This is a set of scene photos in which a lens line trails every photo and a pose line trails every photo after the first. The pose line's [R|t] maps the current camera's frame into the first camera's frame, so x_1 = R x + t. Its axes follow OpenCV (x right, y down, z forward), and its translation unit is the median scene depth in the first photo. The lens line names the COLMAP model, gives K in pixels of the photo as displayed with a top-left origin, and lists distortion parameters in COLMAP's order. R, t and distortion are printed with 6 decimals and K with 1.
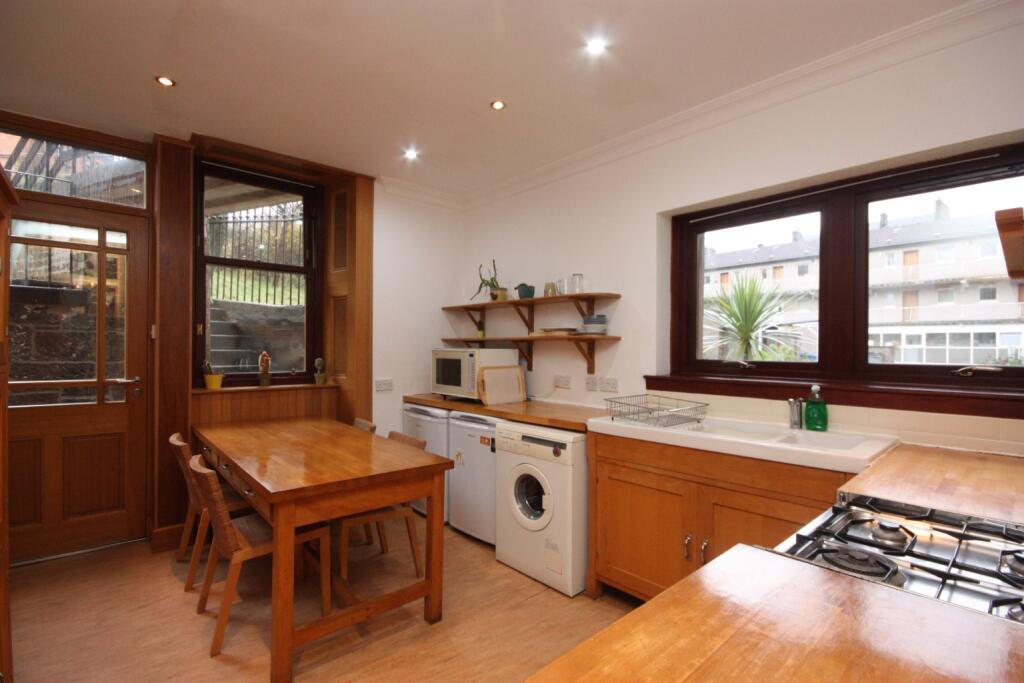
lens RADIAL K [[473.7, 0, 509.8], [0, 473.7, 346.2], [0, 0, 1]] dist [-0.002232, -0.000901]
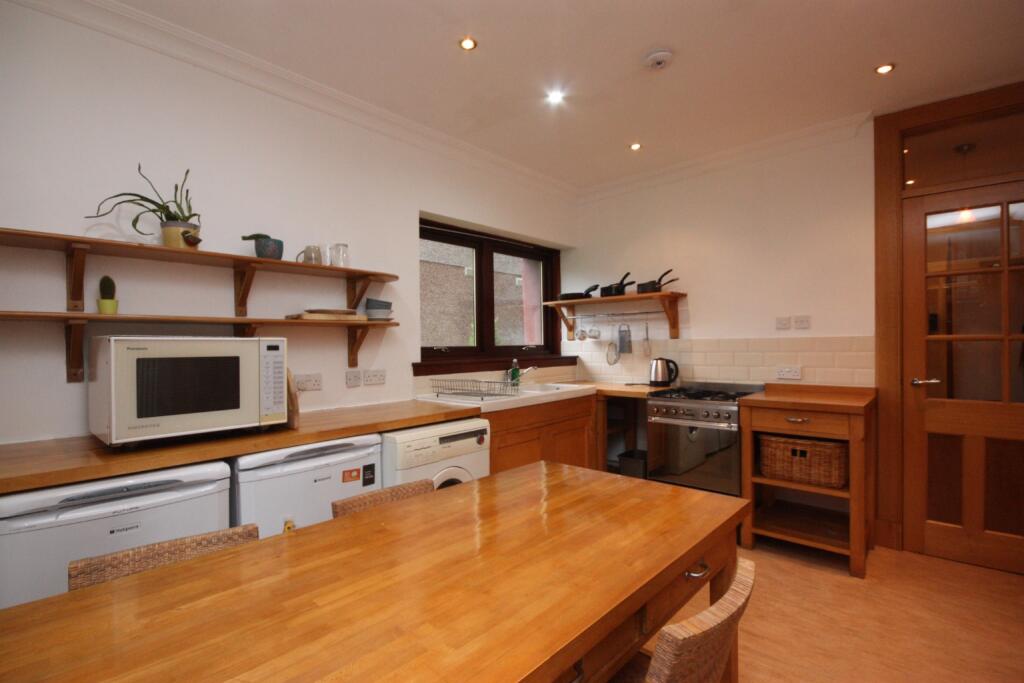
lens RADIAL K [[473.7, 0, 509.8], [0, 473.7, 346.2], [0, 0, 1]] dist [-0.002232, -0.000901]
pose [[-0.097130, -0.009083, 0.995230, -0.653788], [0.003808, 0.999948, 0.009498, 0.013318], [-0.995264, 0.004712, -0.097090, 0.758576]]
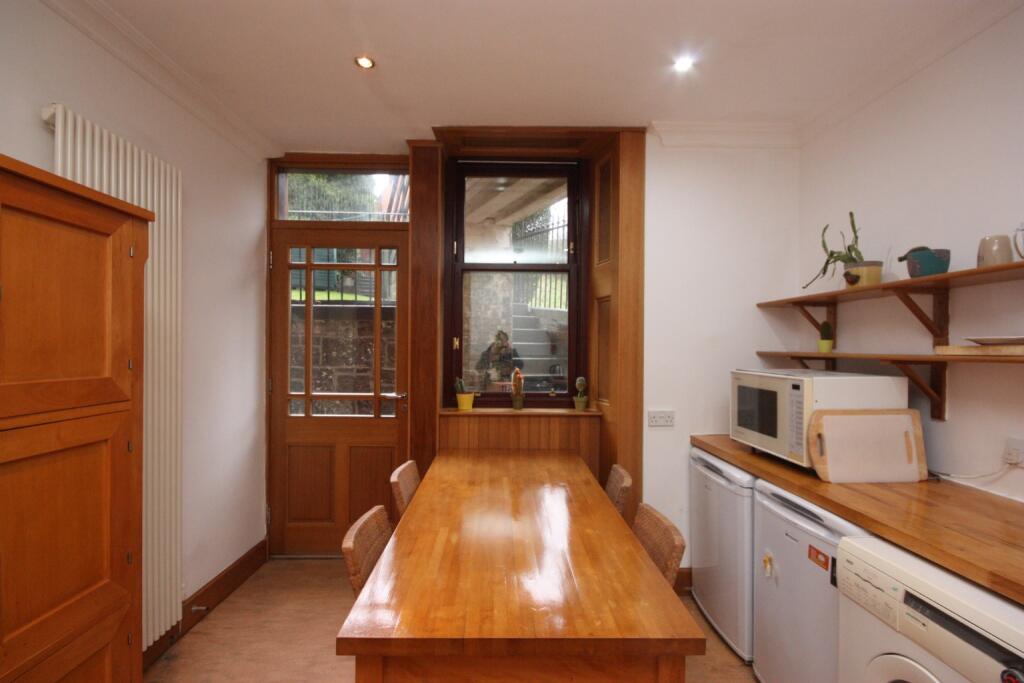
lens RADIAL K [[473.7, 0, 509.8], [0, 473.7, 346.2], [0, 0, 1]] dist [-0.002232, -0.000901]
pose [[0.758602, -0.000524, -0.651554, 0.025805], [0.001378, 0.999999, 0.000800, -0.029227], [0.651553, -0.001505, 0.758602, 0.347776]]
